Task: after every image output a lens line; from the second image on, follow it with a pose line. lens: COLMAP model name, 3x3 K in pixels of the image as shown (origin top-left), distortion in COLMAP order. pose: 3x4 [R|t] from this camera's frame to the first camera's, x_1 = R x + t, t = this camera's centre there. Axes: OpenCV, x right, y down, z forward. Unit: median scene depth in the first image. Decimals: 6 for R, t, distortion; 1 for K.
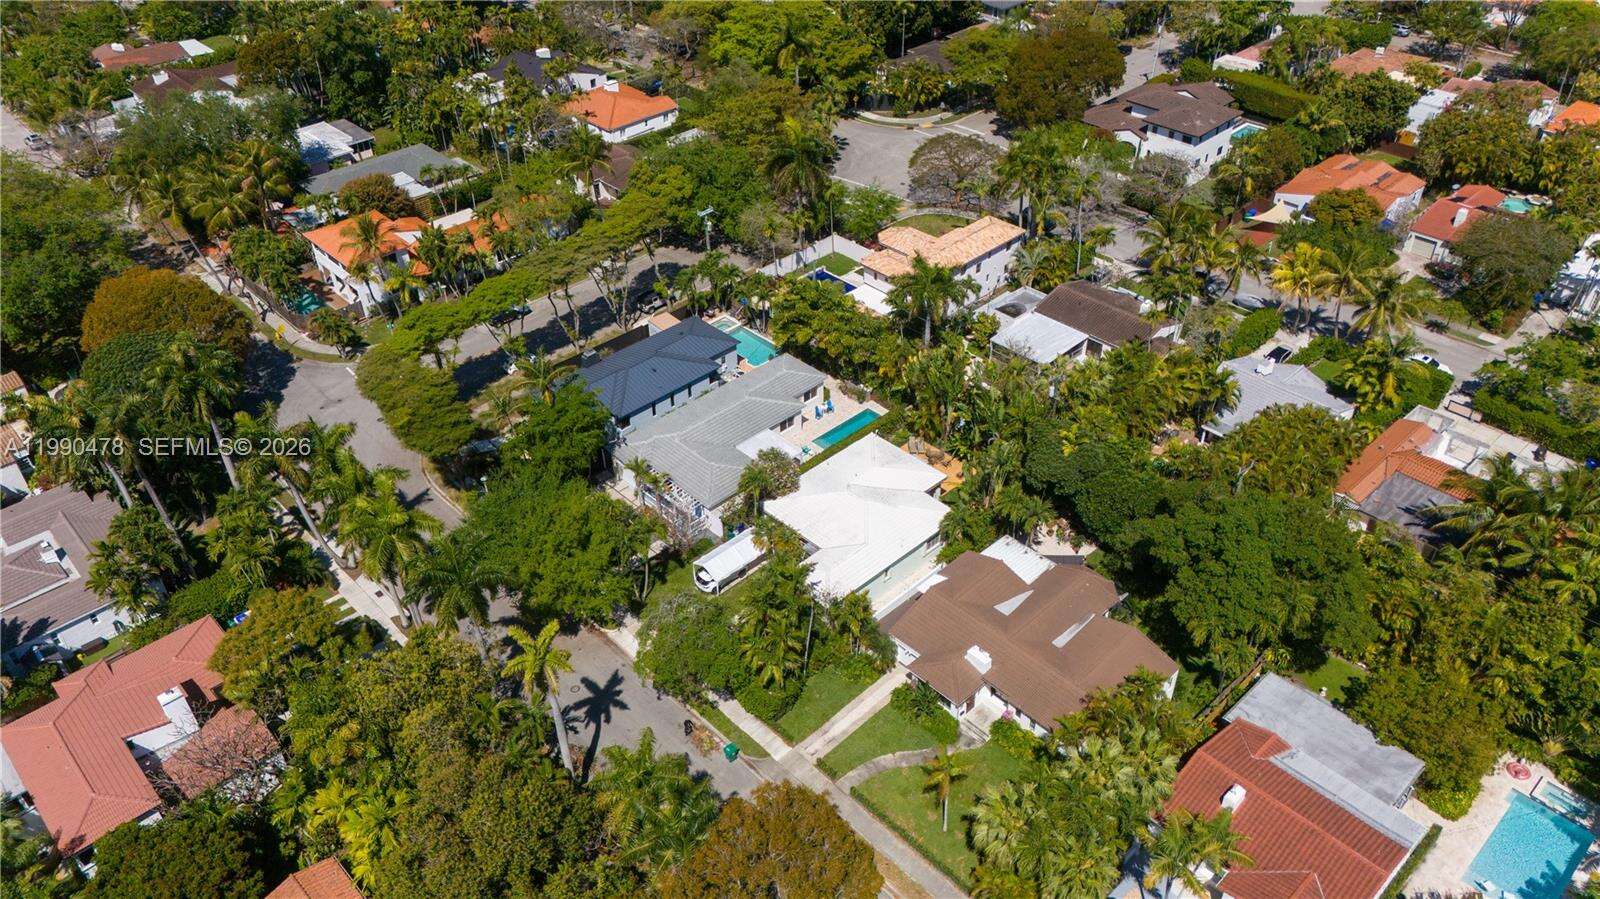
lens RADIAL K [[1174.1, 0, 797.8], [0, 1174.1, 453.2], [0, 0, 1]] dist [0.068220, -0.064010]
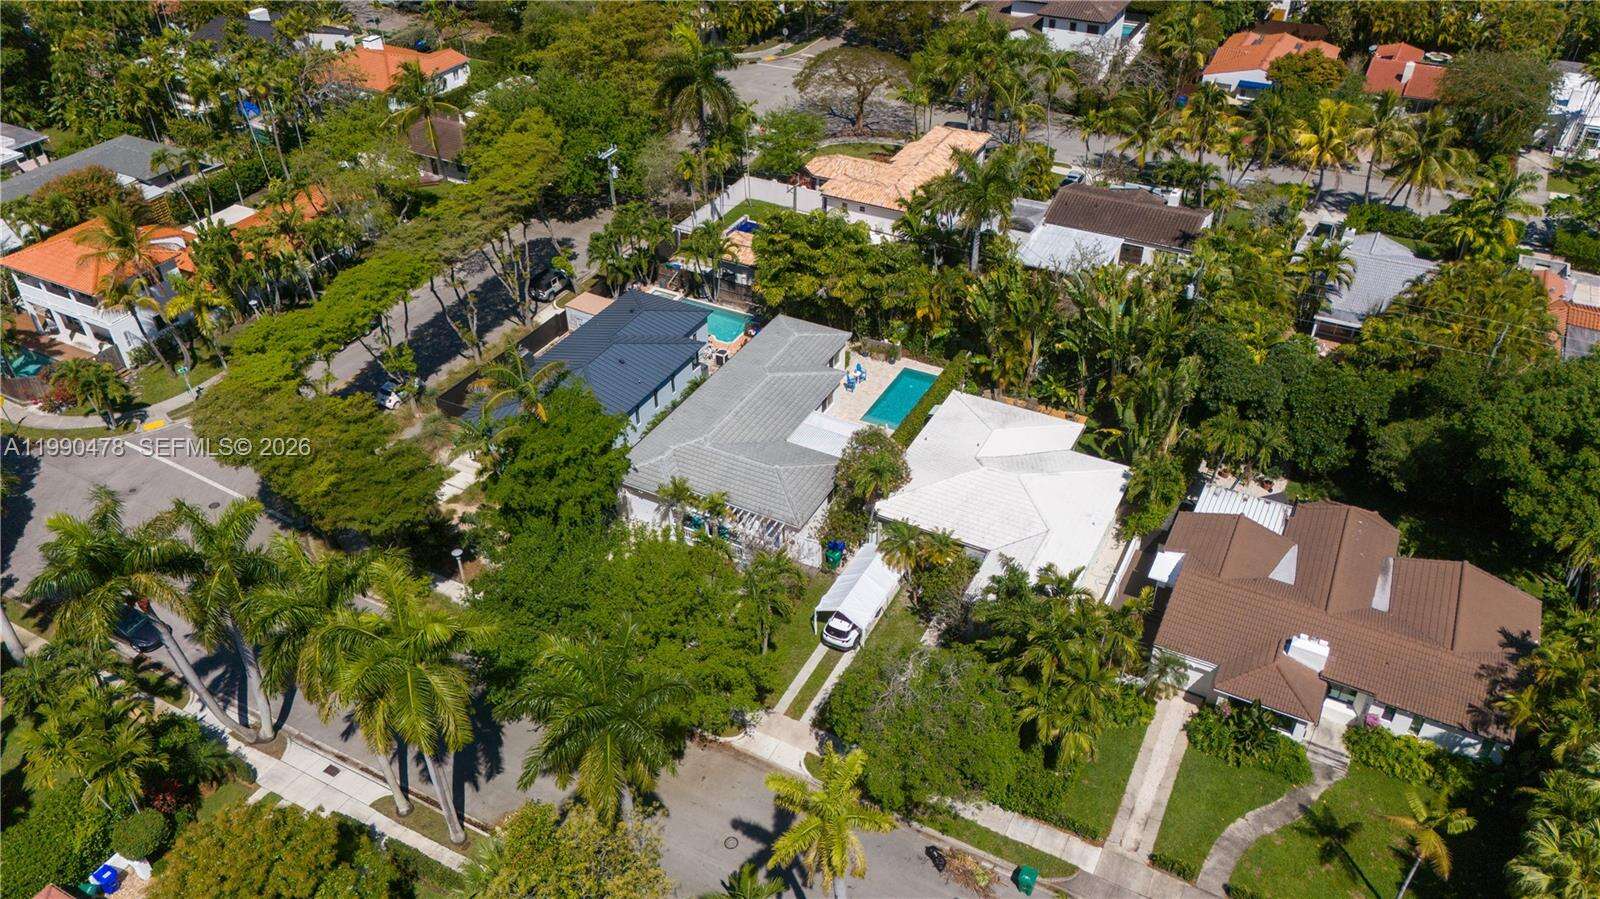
lens RADIAL K [[1174.1, 0, 797.8], [0, 1174.1, 453.2], [0, 0, 1]] dist [0.068220, -0.064010]
pose [[0.948457, -0.179883, 0.260906, -0.203471], [0.185170, 0.982697, 0.004388, 0.000127], [-0.257181, 0.044151, 0.965354, 0.271295]]
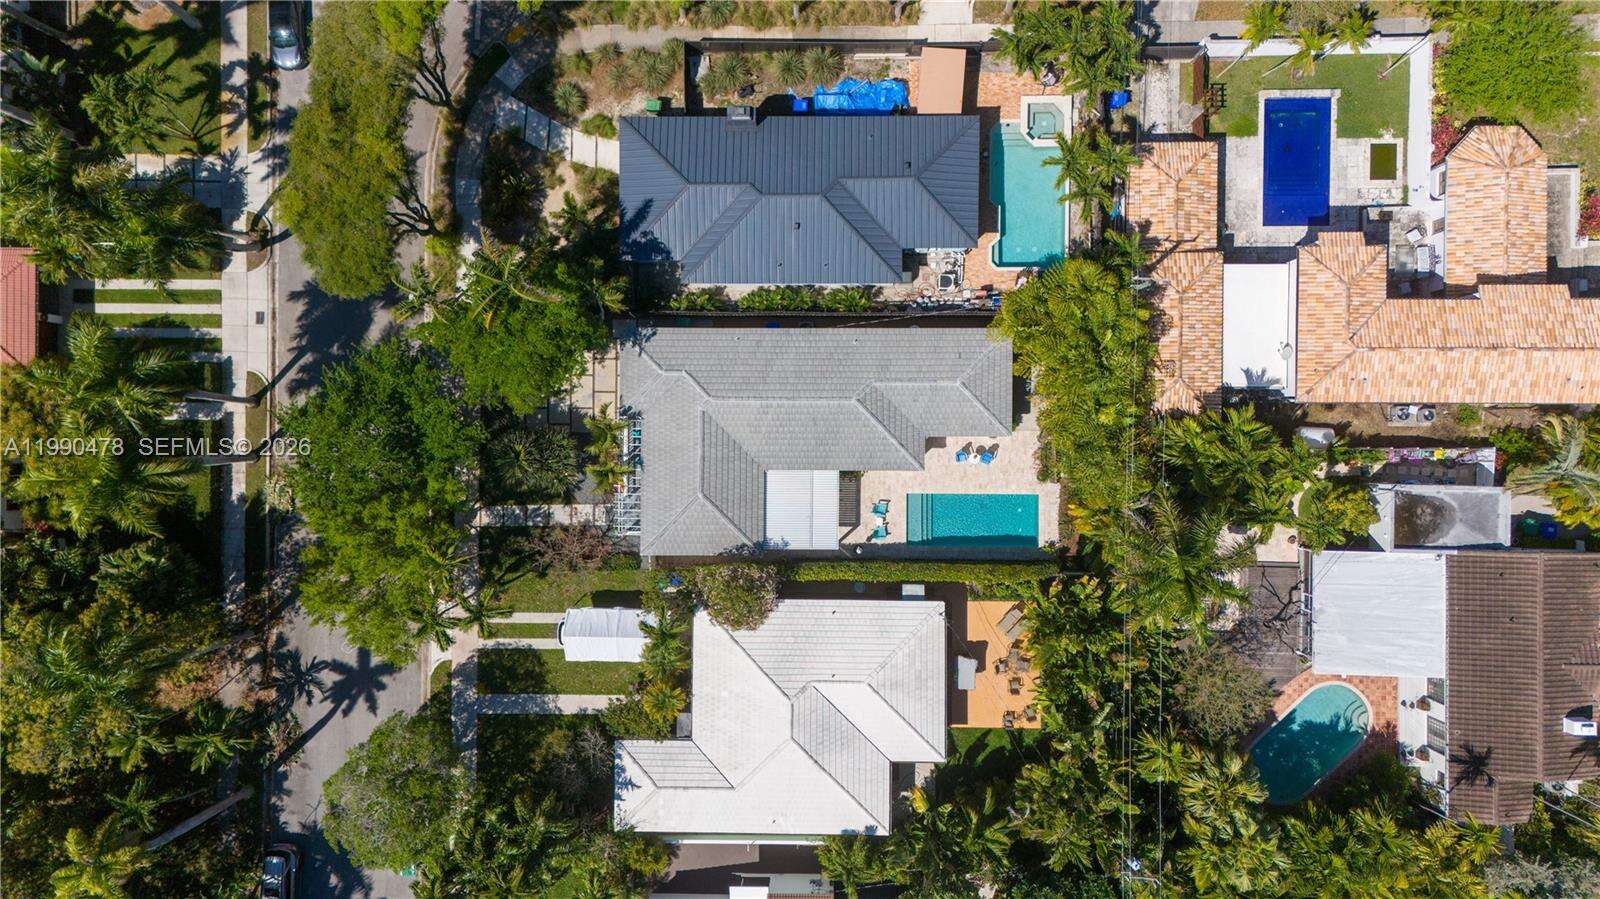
lens RADIAL K [[1174.1, 0, 797.8], [0, 1174.1, 453.2], [0, 0, 1]] dist [0.068220, -0.064010]
pose [[0.723335, 0.690433, 0.009432, -0.046161], [-0.415288, 0.424084, 0.804791, -0.460625], [0.551654, -0.586050, 0.593483, 0.556734]]
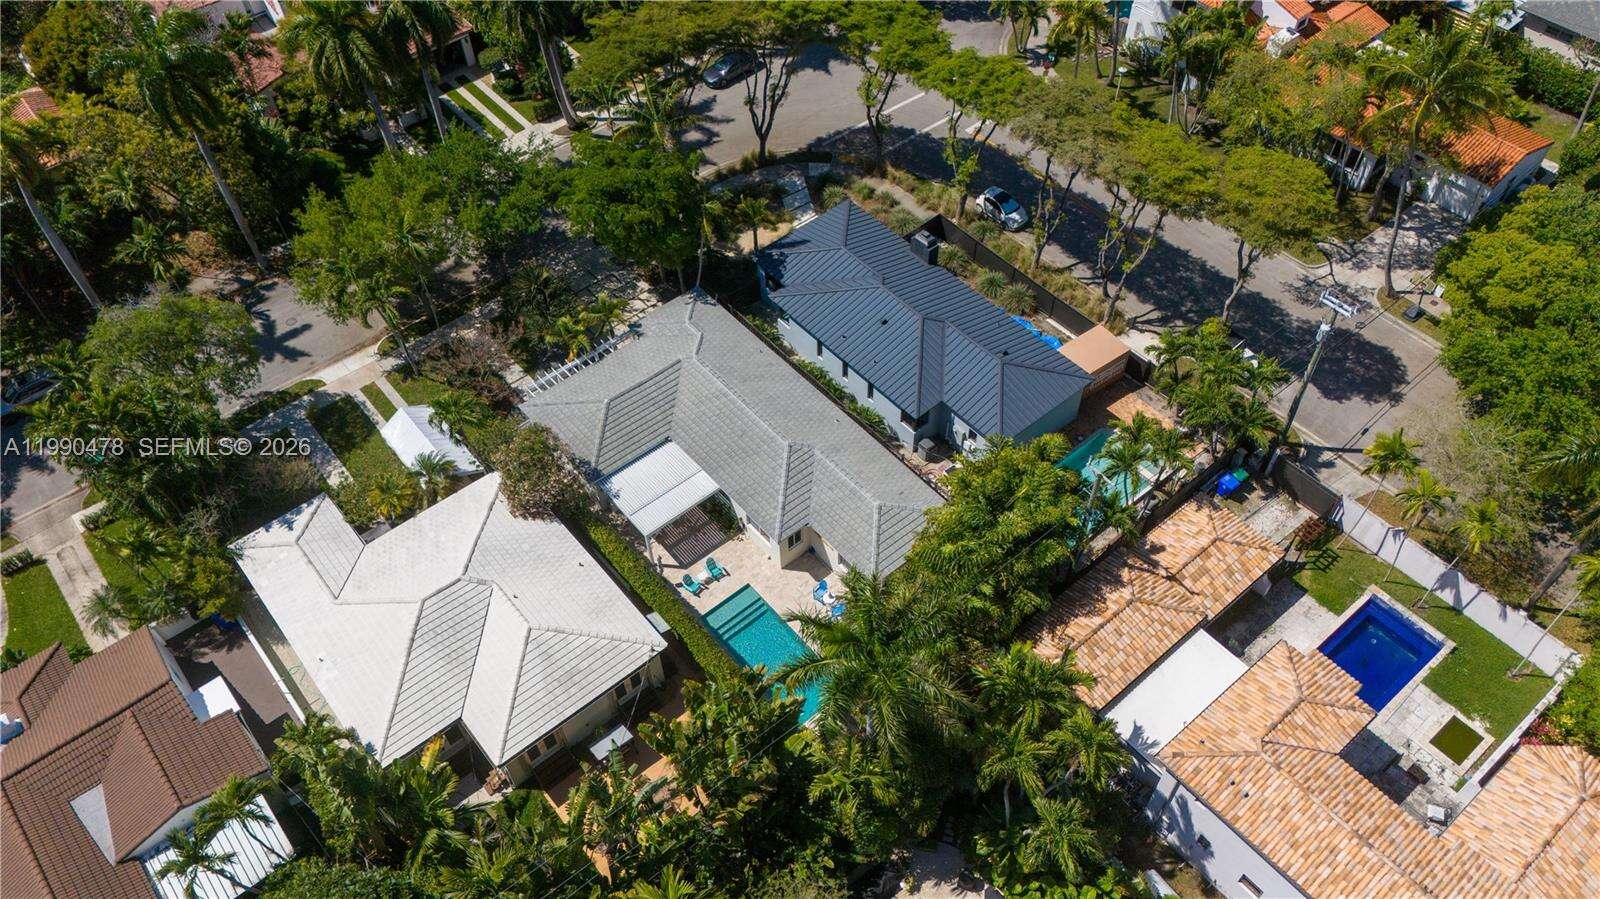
lens RADIAL K [[1174.1, 0, 797.8], [0, 1174.1, 453.2], [0, 0, 1]] dist [0.068220, -0.064010]
pose [[-0.062597, 0.792543, -0.606595, 0.267827], [-0.592489, 0.459590, 0.661615, -0.376180], [0.803143, 0.400816, 0.440804, 0.693187]]
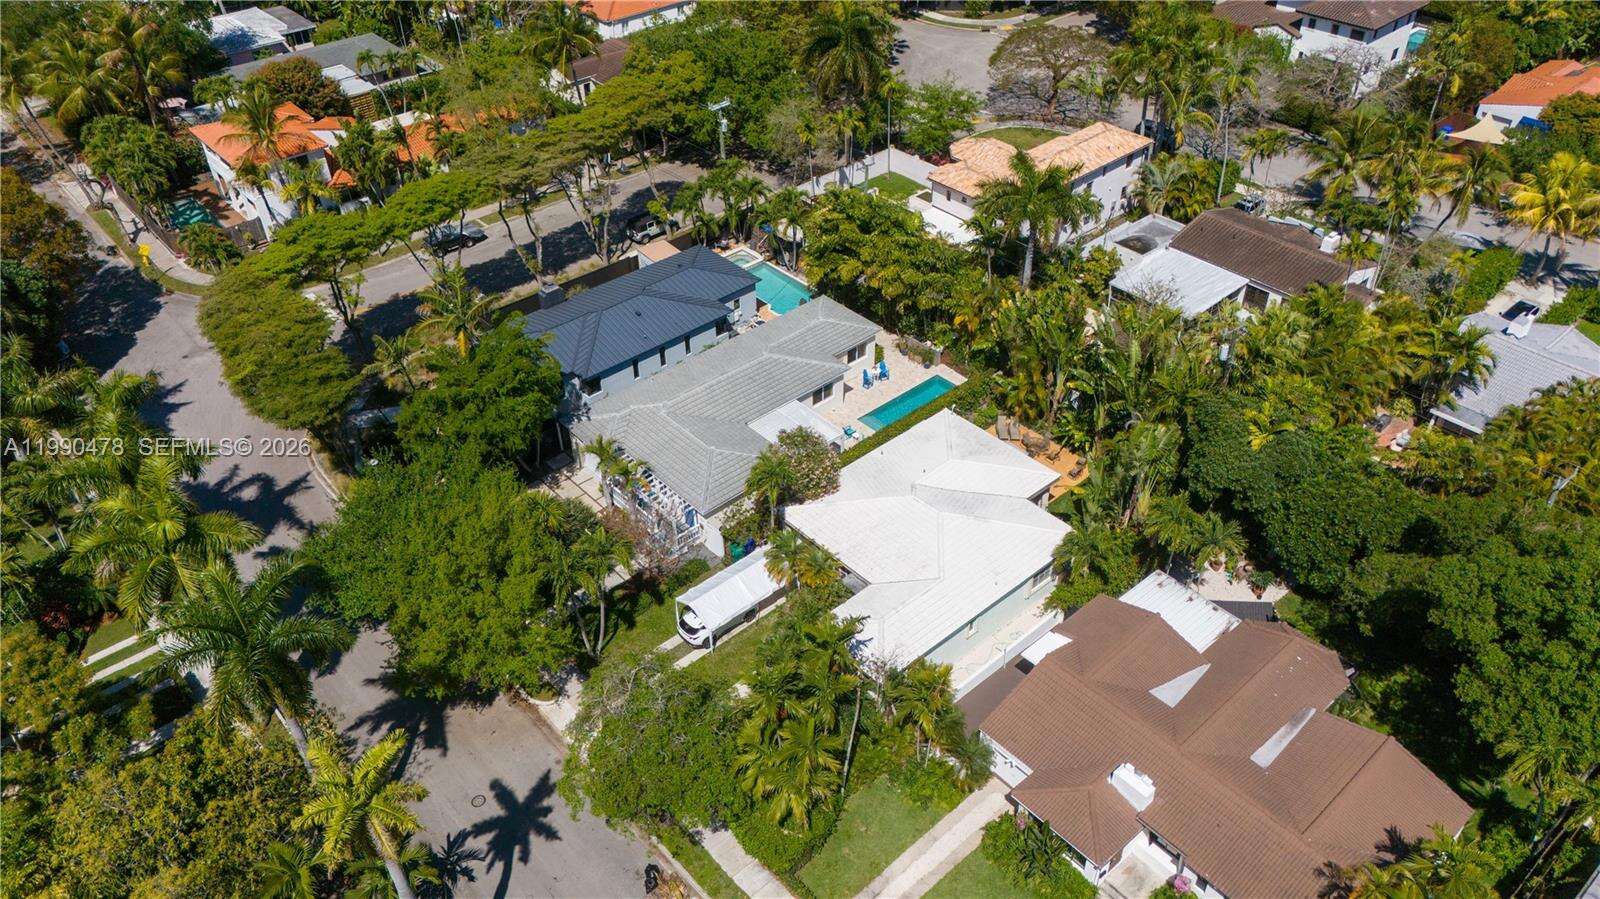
lens RADIAL K [[1174.1, 0, 797.8], [0, 1174.1, 453.2], [0, 0, 1]] dist [0.068220, -0.064010]
pose [[0.999306, 0.025023, -0.027603, -0.003497], [-0.024530, 0.999536, 0.018067, -0.001412], [0.028042, -0.017378, 0.999456, 0.270545]]
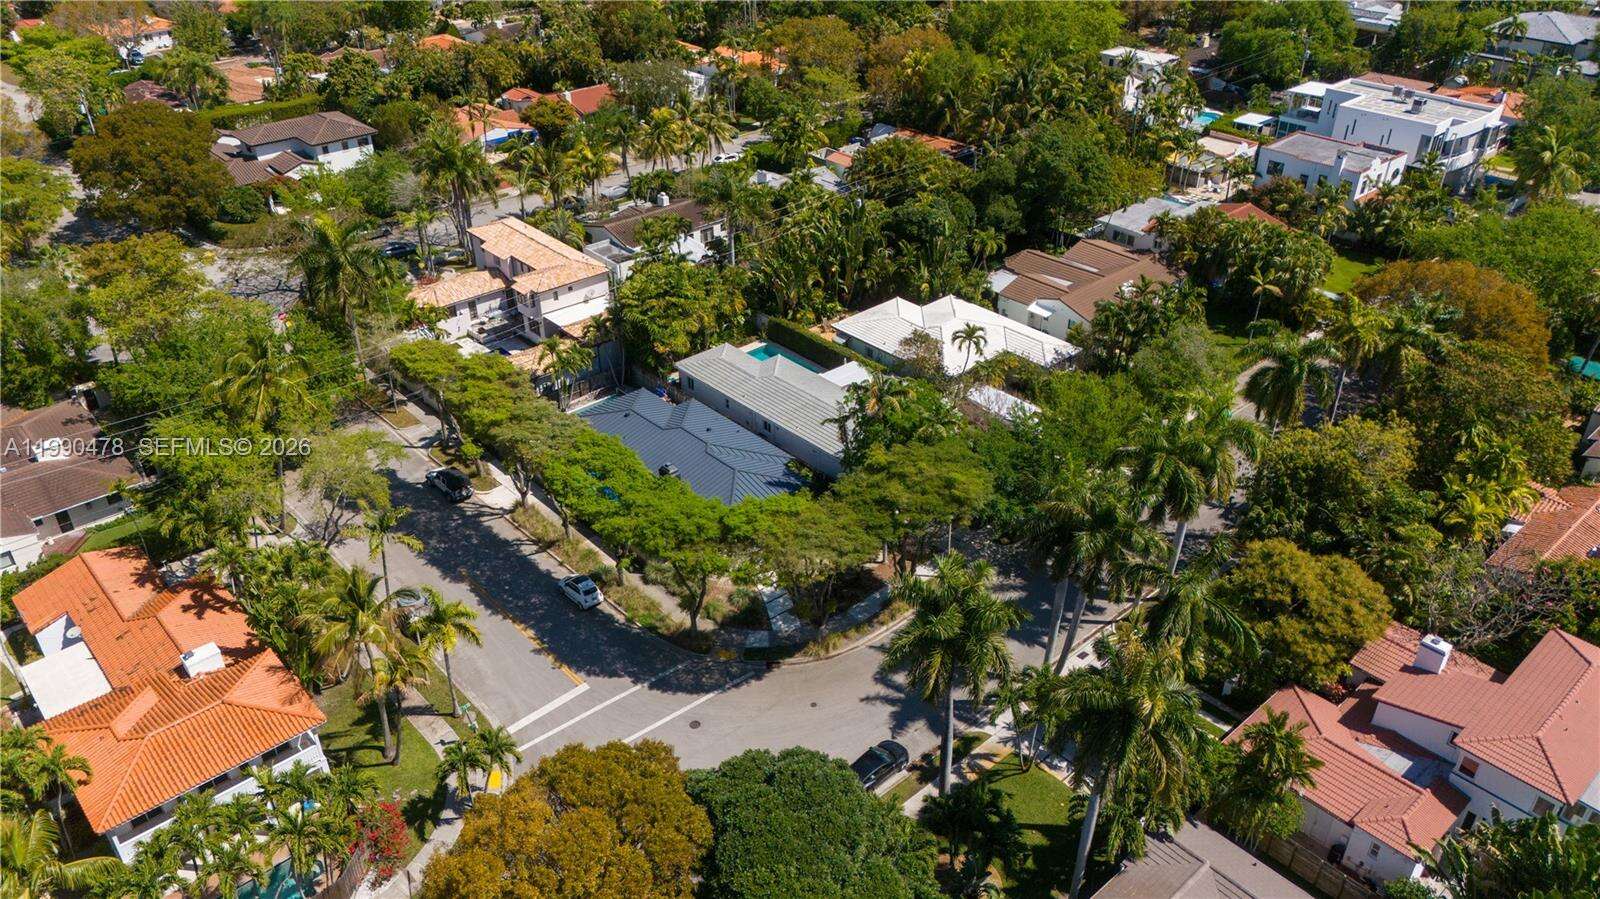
lens RADIAL K [[1174.1, 0, 797.8], [0, 1174.1, 453.2], [0, 0, 1]] dist [0.068220, -0.064010]
pose [[0.021518, -0.508096, 0.861032, -0.766257], [0.596745, 0.697517, 0.396692, -0.322869], [-0.802142, 0.505280, 0.318213, 0.664076]]
